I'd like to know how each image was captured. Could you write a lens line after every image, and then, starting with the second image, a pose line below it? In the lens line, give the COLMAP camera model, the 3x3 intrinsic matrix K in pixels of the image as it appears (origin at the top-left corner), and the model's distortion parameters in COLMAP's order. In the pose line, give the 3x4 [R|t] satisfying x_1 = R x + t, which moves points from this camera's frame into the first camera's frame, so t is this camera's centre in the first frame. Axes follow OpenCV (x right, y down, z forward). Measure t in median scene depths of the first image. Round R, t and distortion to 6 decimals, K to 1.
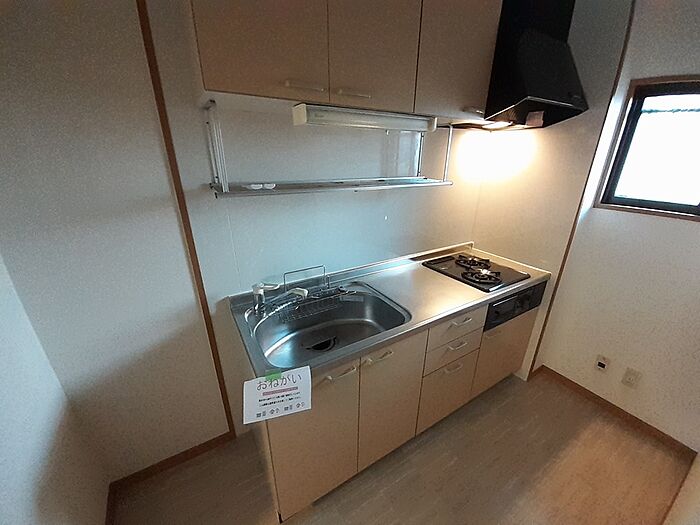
lens RADIAL K [[274.8, 0, 354.5], [0, 274.8, 262.5], [0, 0, 1]] dist [-0.003678, -0.000582]
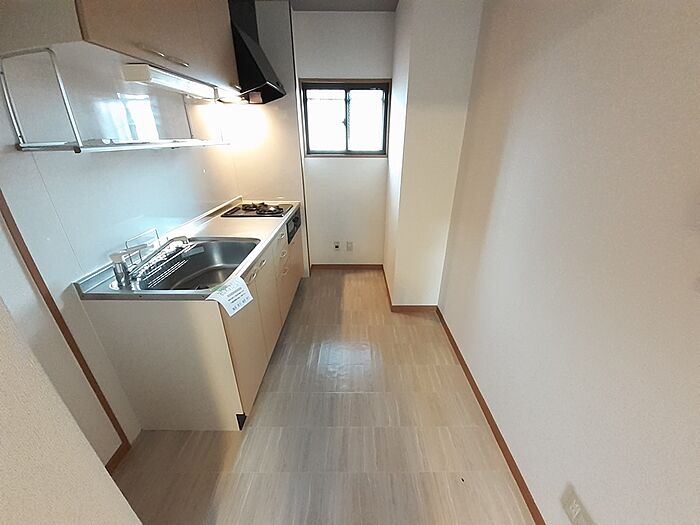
lens RADIAL K [[274.8, 0, 354.5], [0, 274.8, 262.5], [0, 0, 1]] dist [-0.003678, -0.000582]
pose [[0.522565, -0.359497, 0.773103, -0.496571], [0.302654, 0.925922, 0.225985, 0.106722], [-0.797074, 0.115891, 0.592657, -0.151596]]
